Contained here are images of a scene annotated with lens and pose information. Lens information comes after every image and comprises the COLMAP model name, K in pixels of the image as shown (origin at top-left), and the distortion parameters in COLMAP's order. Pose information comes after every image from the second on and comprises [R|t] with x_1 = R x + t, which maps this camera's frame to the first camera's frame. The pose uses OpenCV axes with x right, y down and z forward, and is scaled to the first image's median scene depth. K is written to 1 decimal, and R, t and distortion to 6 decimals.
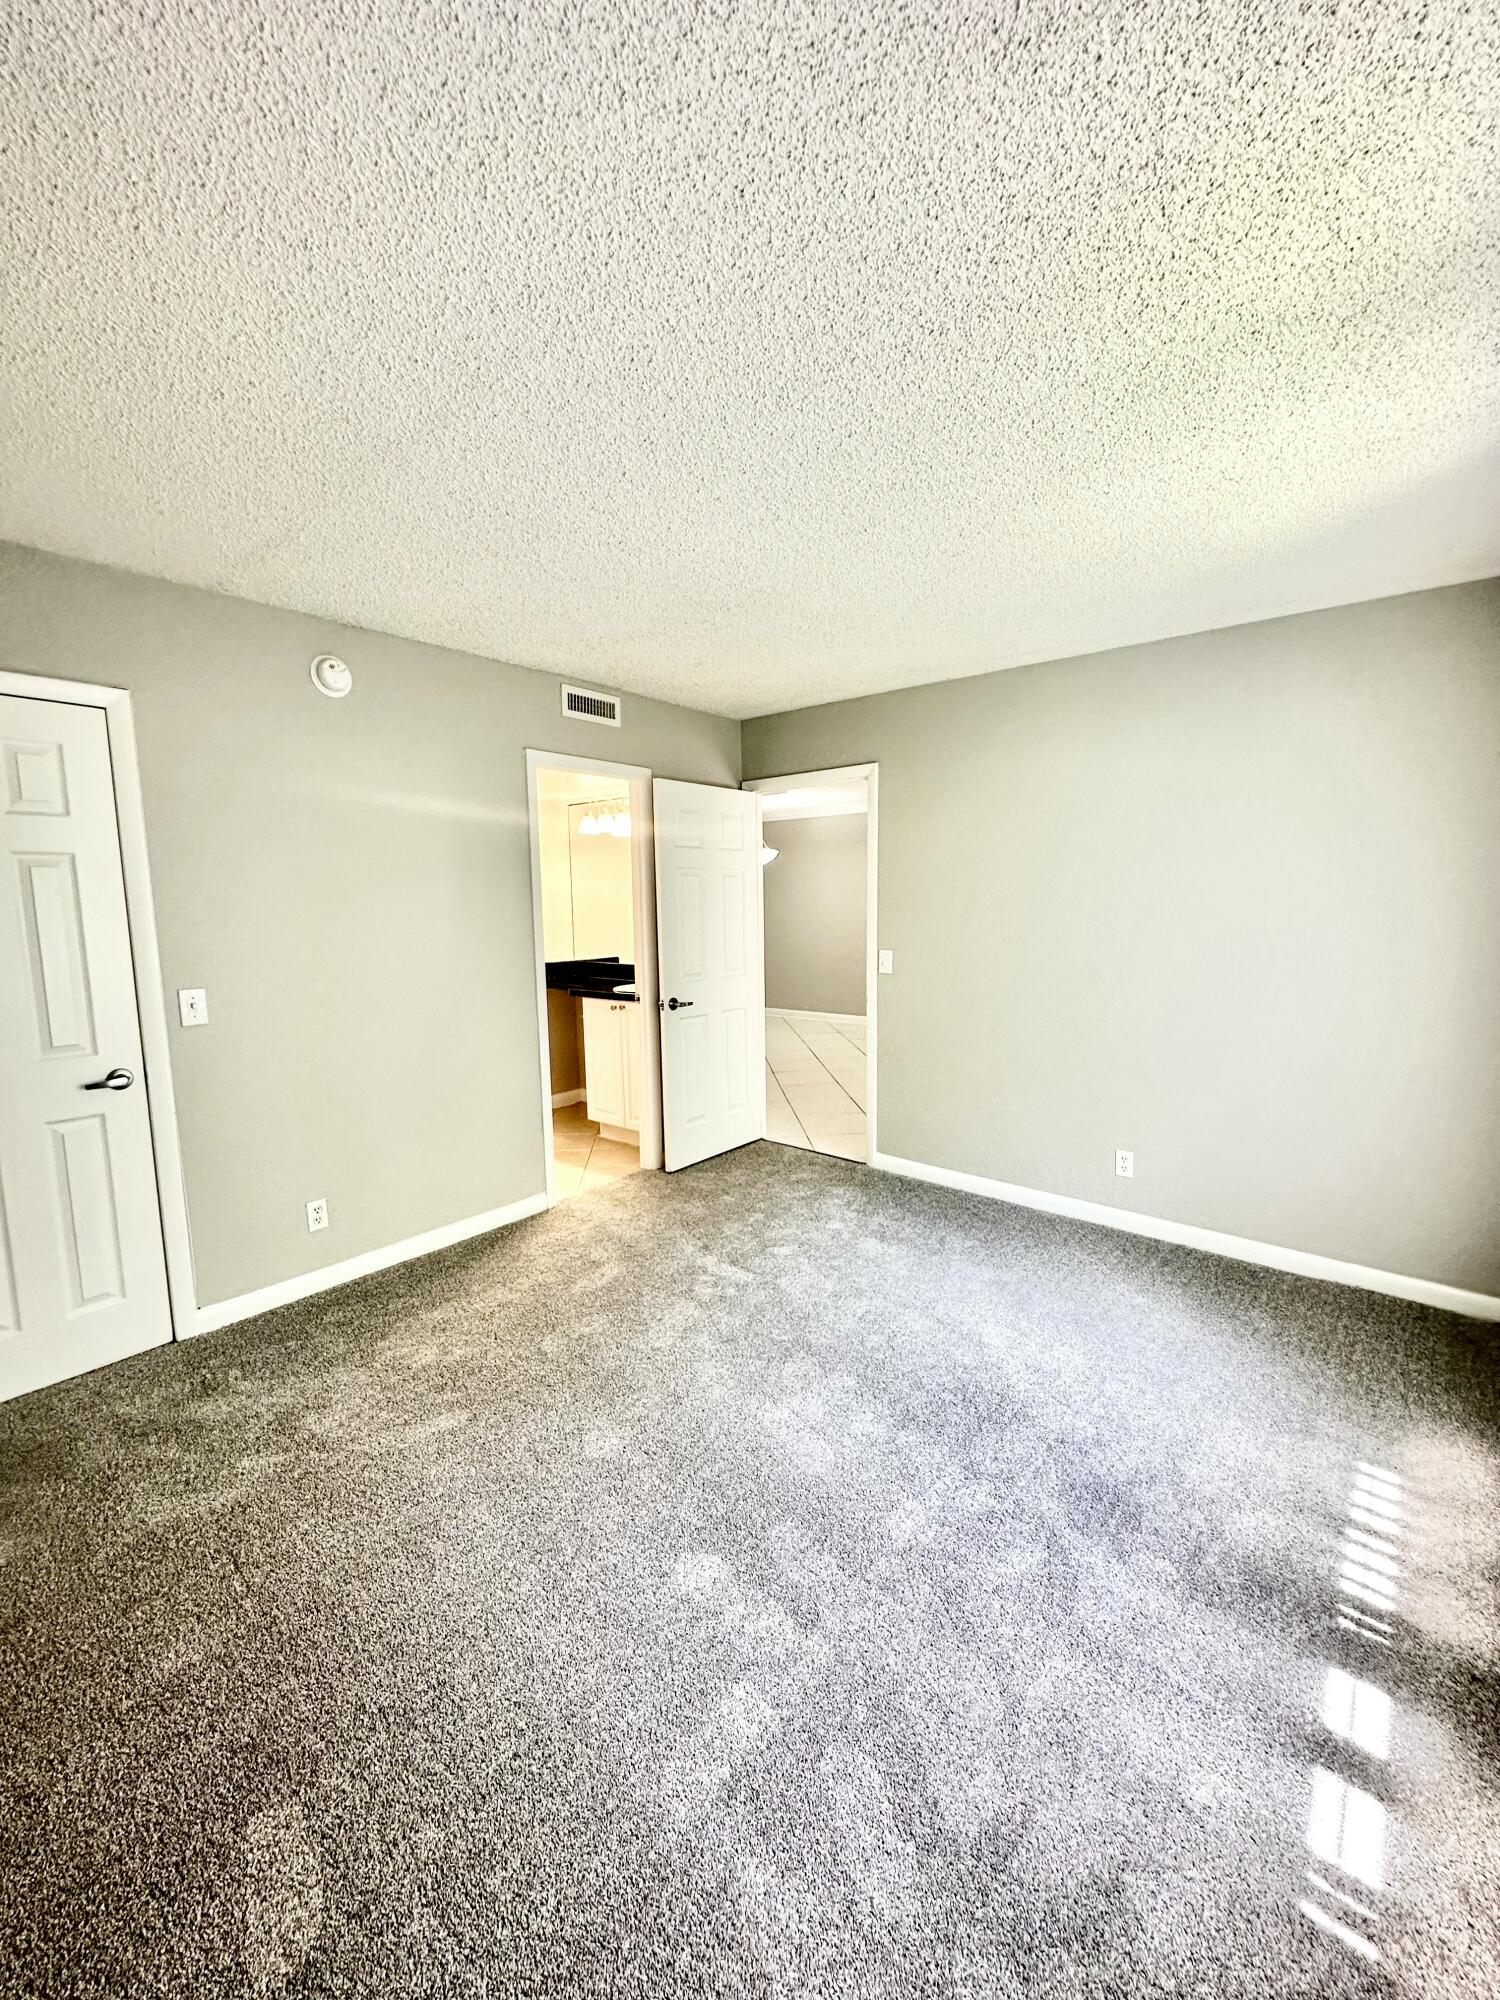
lens RADIAL K [[797.3, 0, 754.4], [0, 797.3, 999.5], [0, 0, 1]] dist [0.002054, 0.000039]
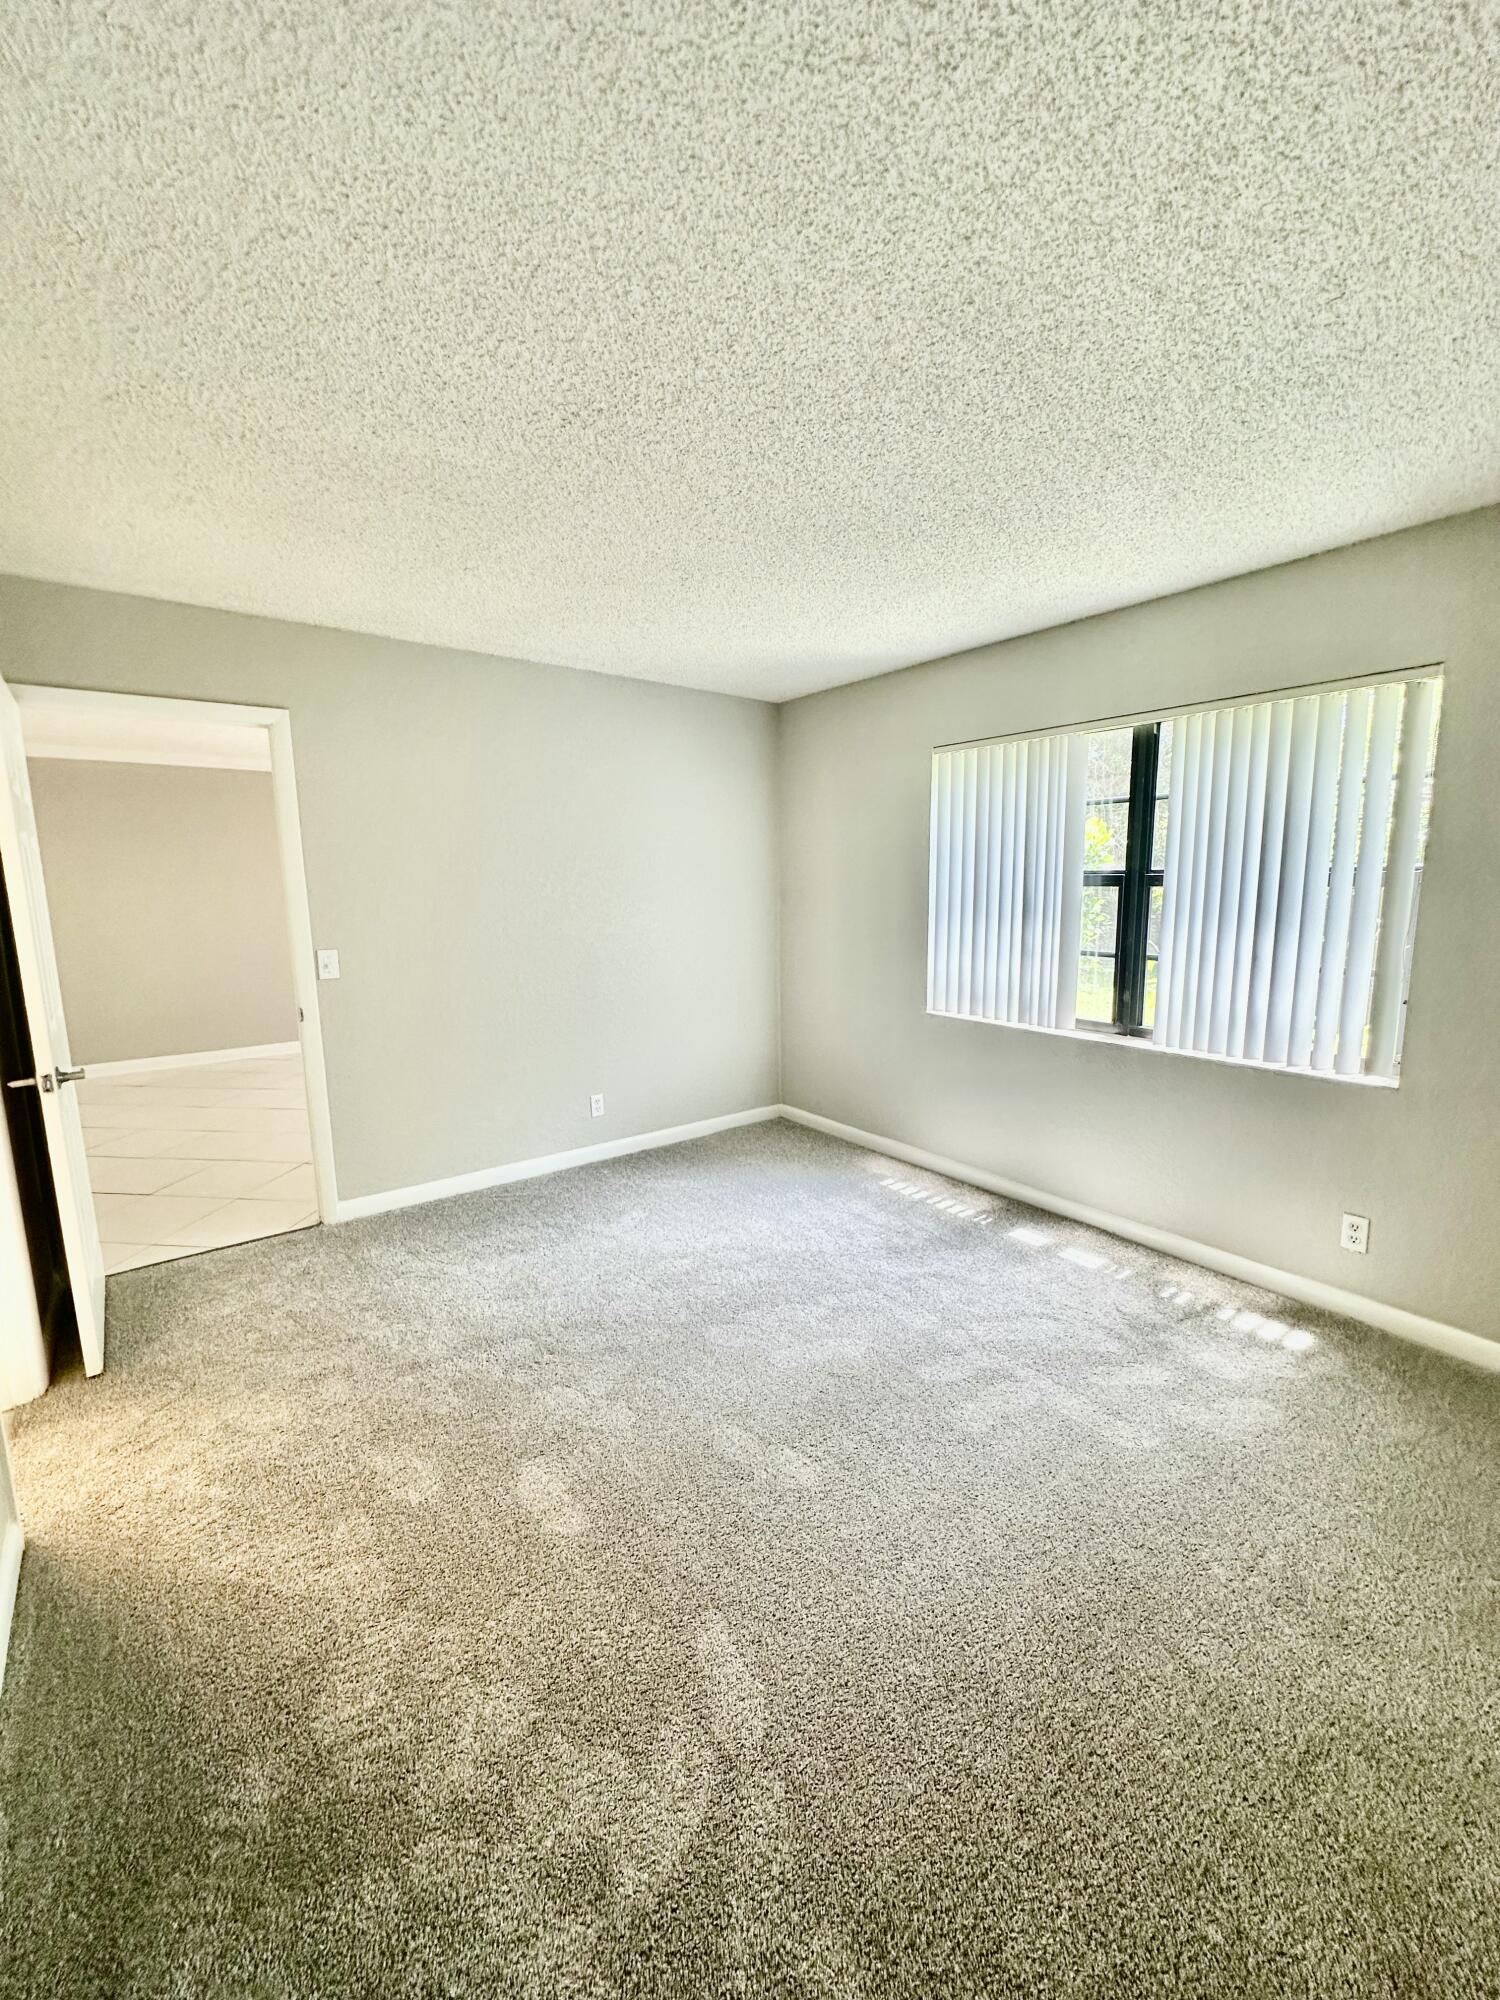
lens RADIAL K [[797.3, 0, 754.1], [0, 797.3, 1001.2], [0, 0, 1]] dist [0.002054, 0.000039]
pose [[0.209983, -0.146157, 0.966719, -0.676755], [0.128045, 0.984358, 0.121011, -0.068788], [-0.969284, 0.098373, 0.225413, 0.524690]]
